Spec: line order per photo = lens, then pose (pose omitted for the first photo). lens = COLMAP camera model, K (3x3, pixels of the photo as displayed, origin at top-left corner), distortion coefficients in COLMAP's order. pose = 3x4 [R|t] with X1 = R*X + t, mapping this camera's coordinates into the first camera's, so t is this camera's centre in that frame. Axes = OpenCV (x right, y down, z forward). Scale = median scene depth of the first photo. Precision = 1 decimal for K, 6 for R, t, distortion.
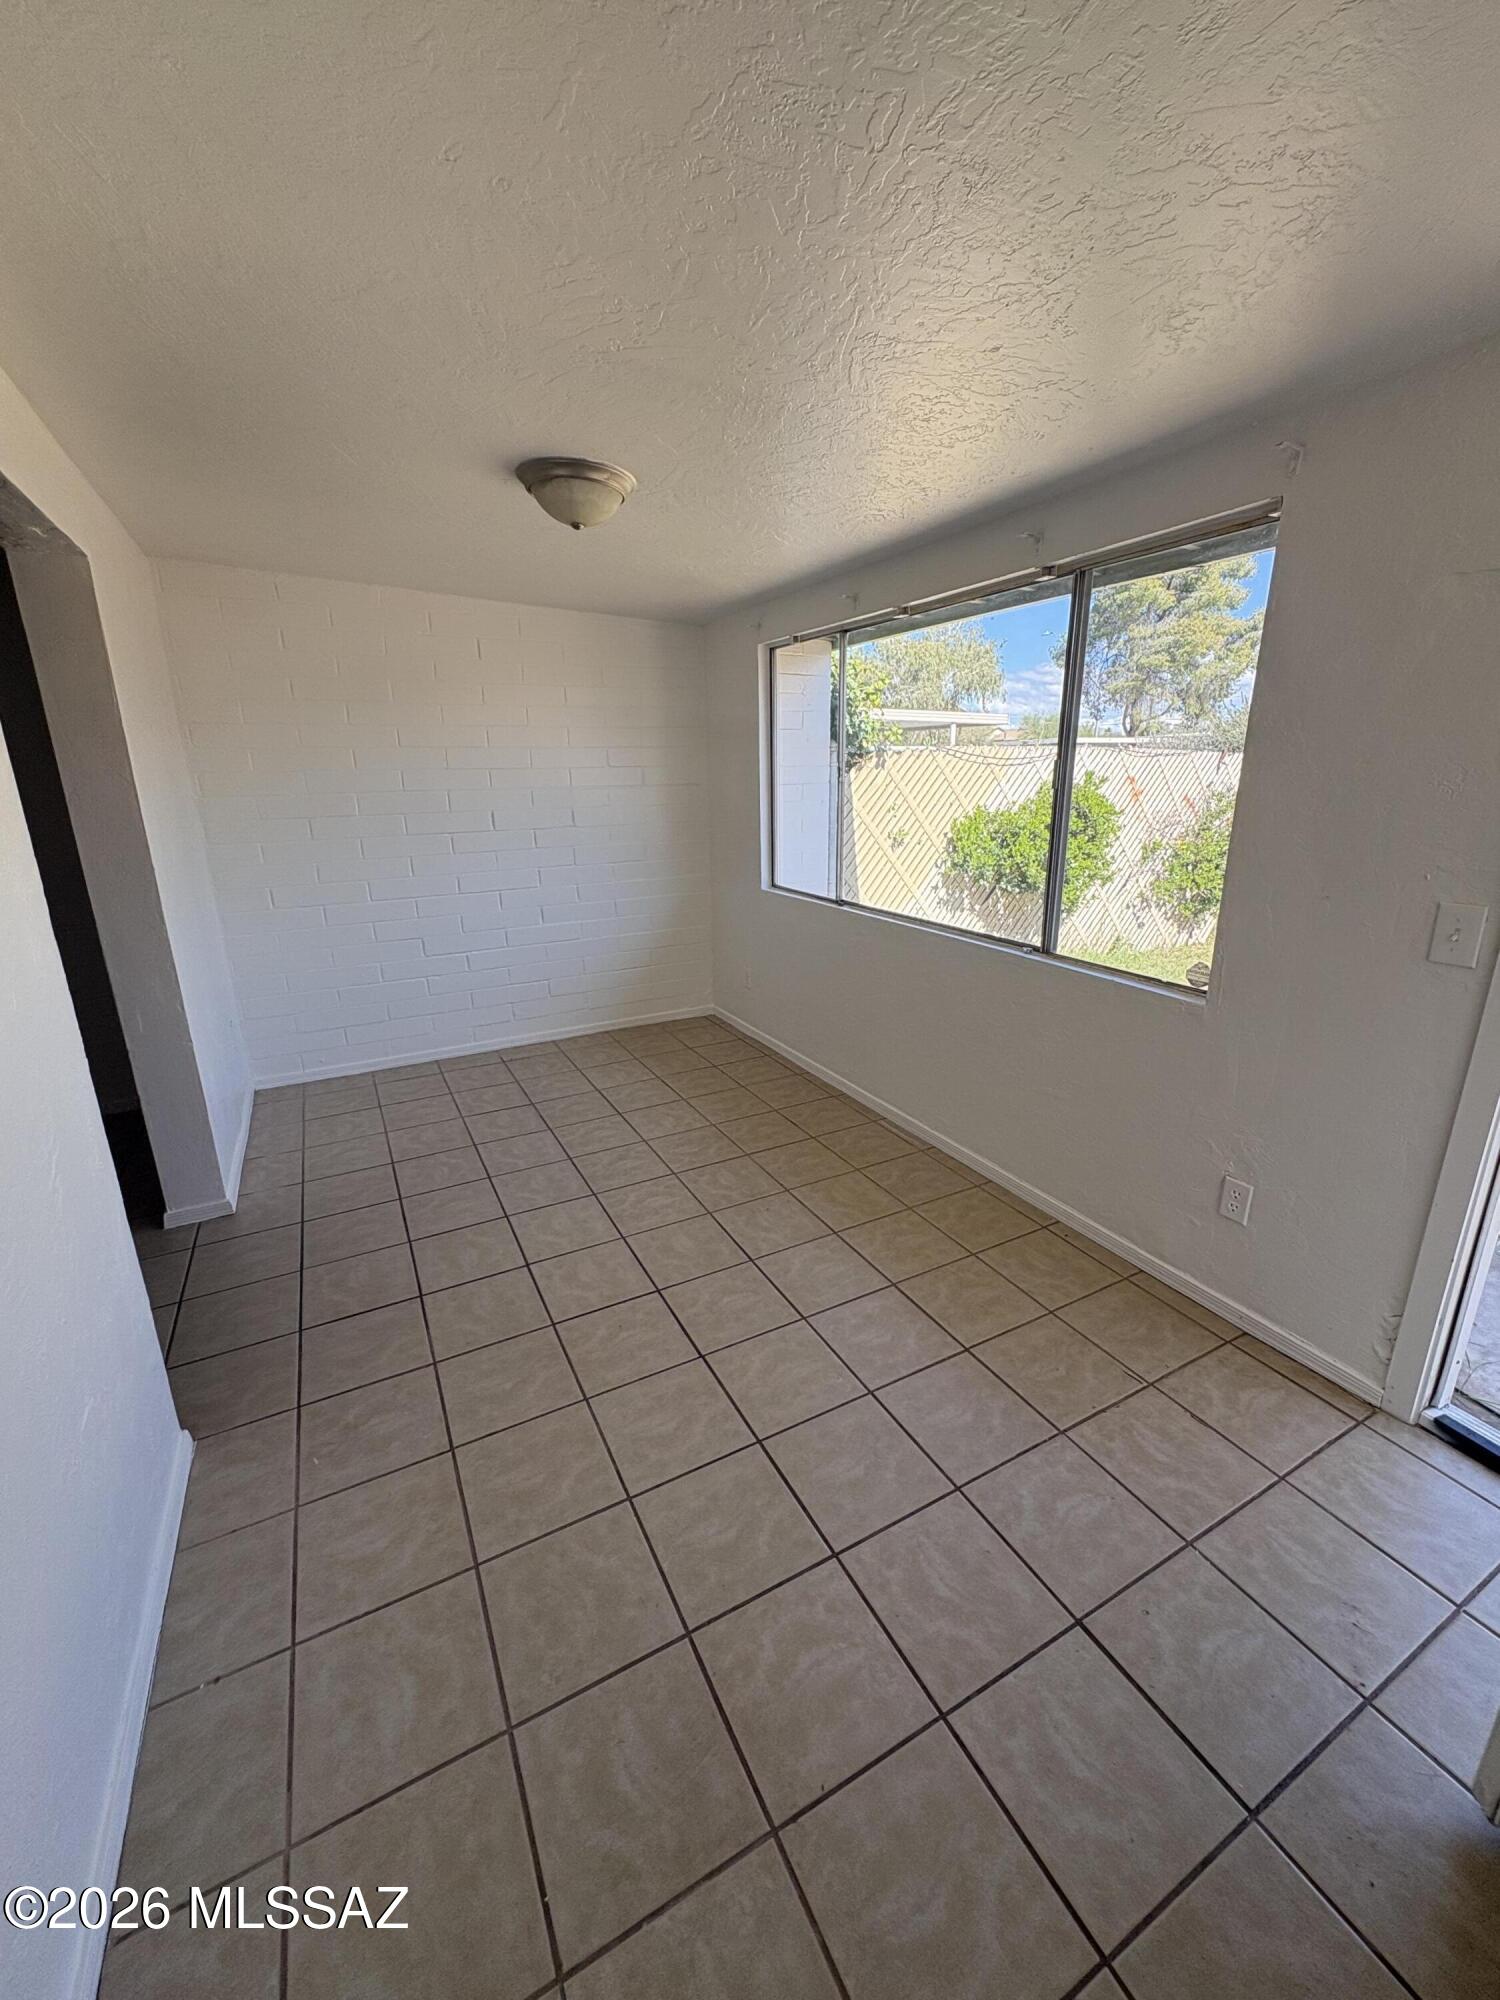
lens RADIAL K [[795.6, 0, 748.8], [0, 795.6, 997.6], [0, 0, 1]] dist [-0.000173, 0.000540]
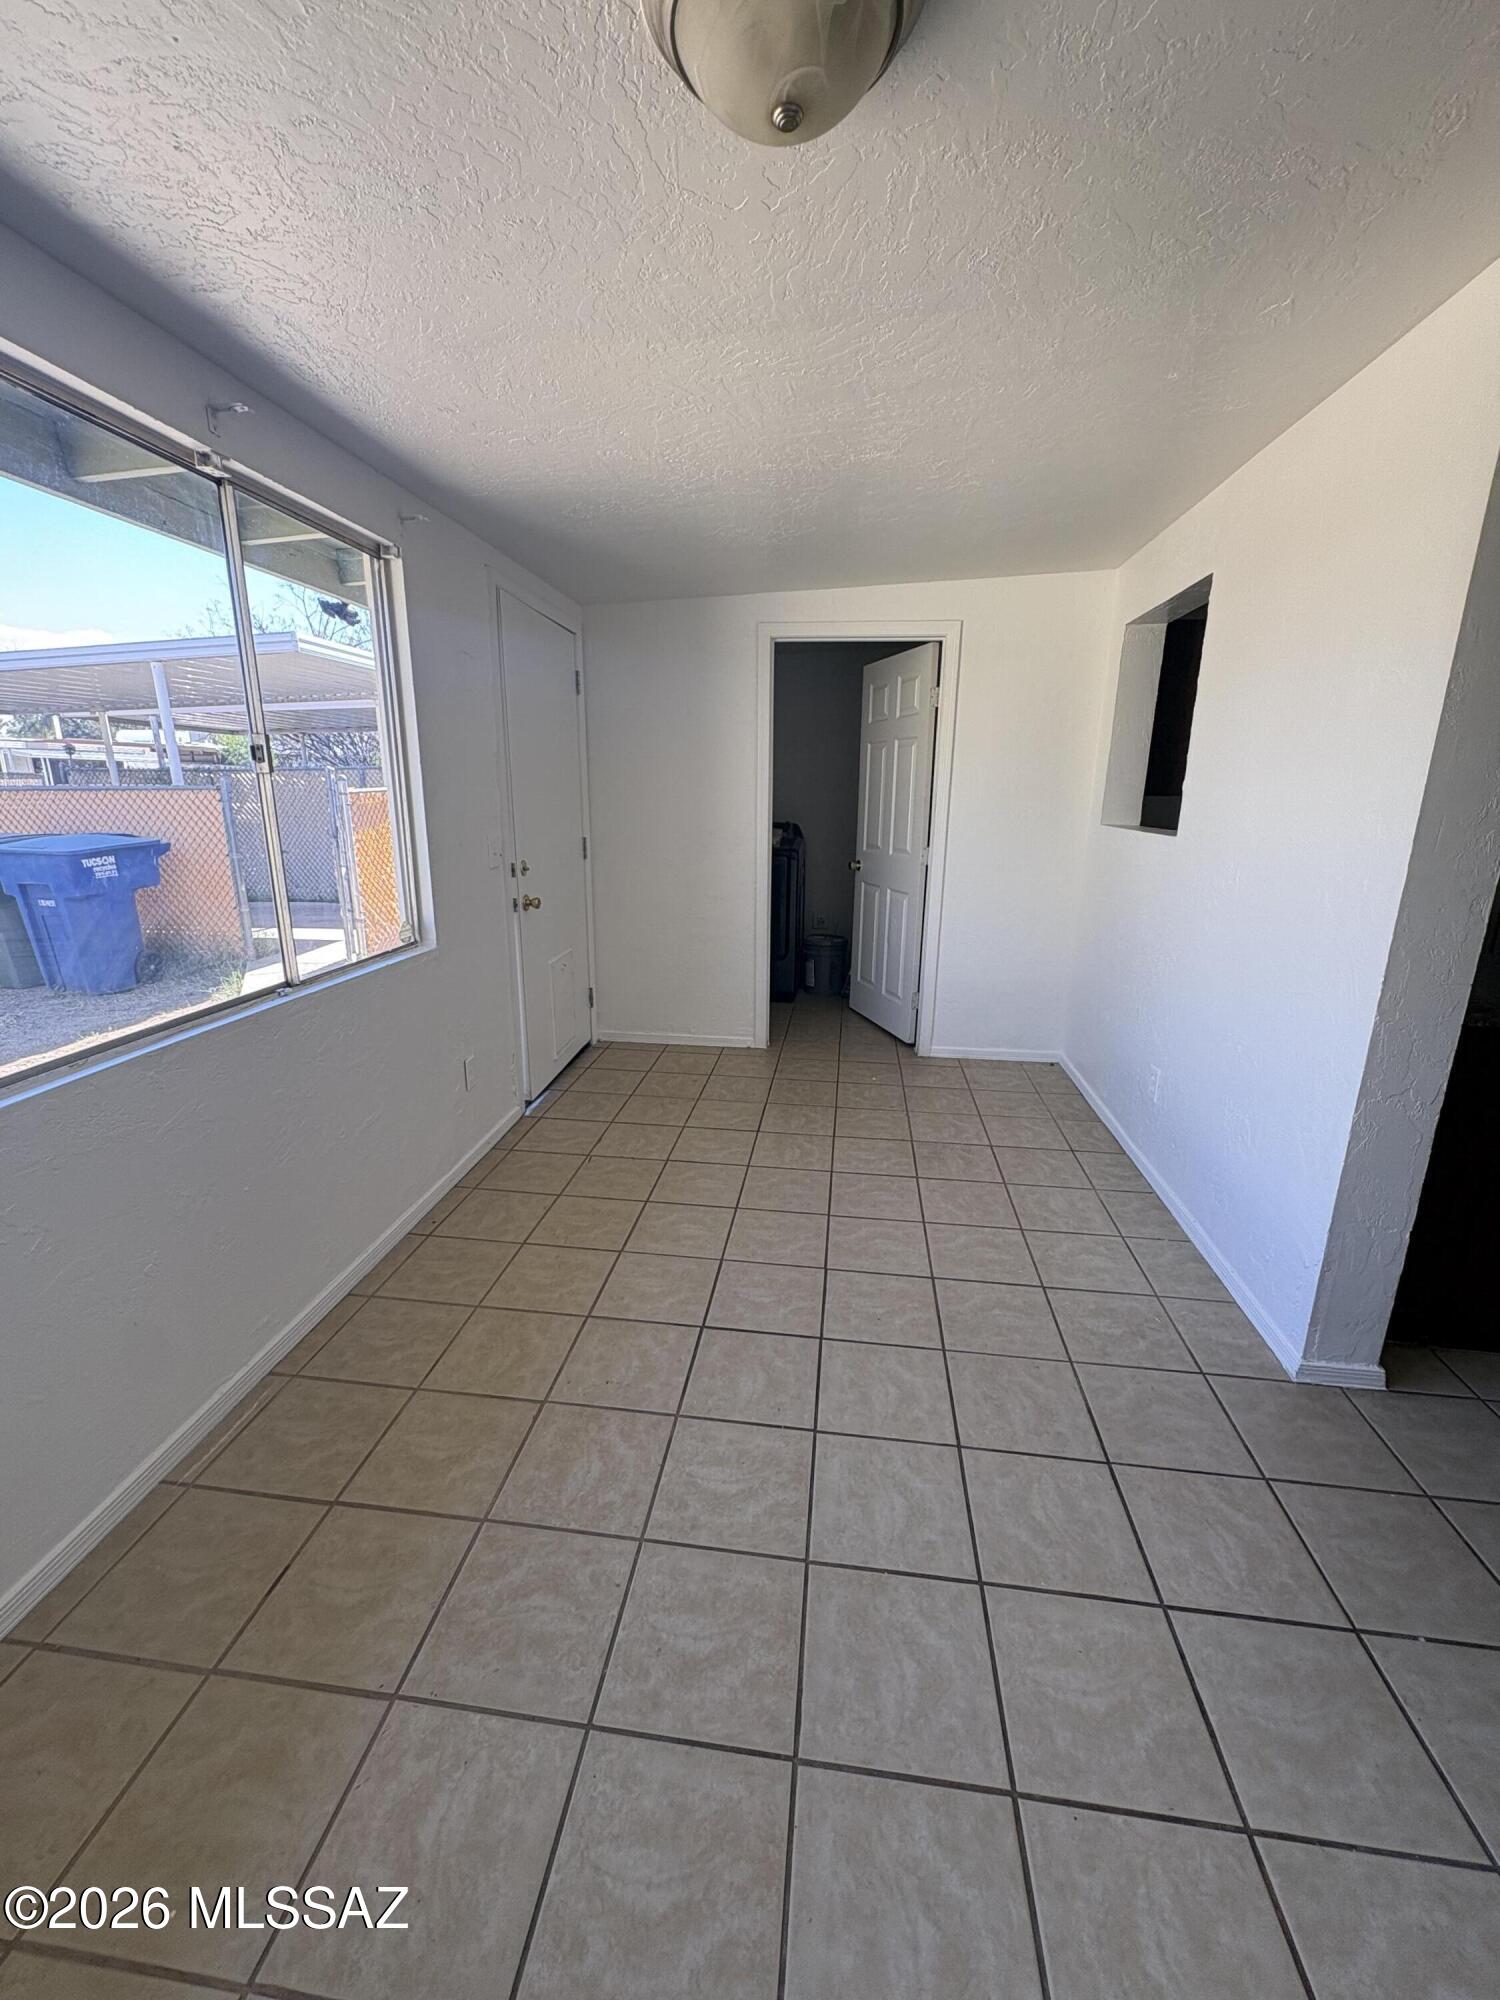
lens RADIAL K [[795.6, 0, 750.2], [0, 795.6, 990.5], [0, 0, 1]] dist [-0.000173, 0.000540]
pose [[-0.817232, -0.138281, 0.559473, -0.470774], [0.161393, 0.877029, 0.452518, -0.364547], [-0.553248, 0.460107, -0.694419, 1.421143]]
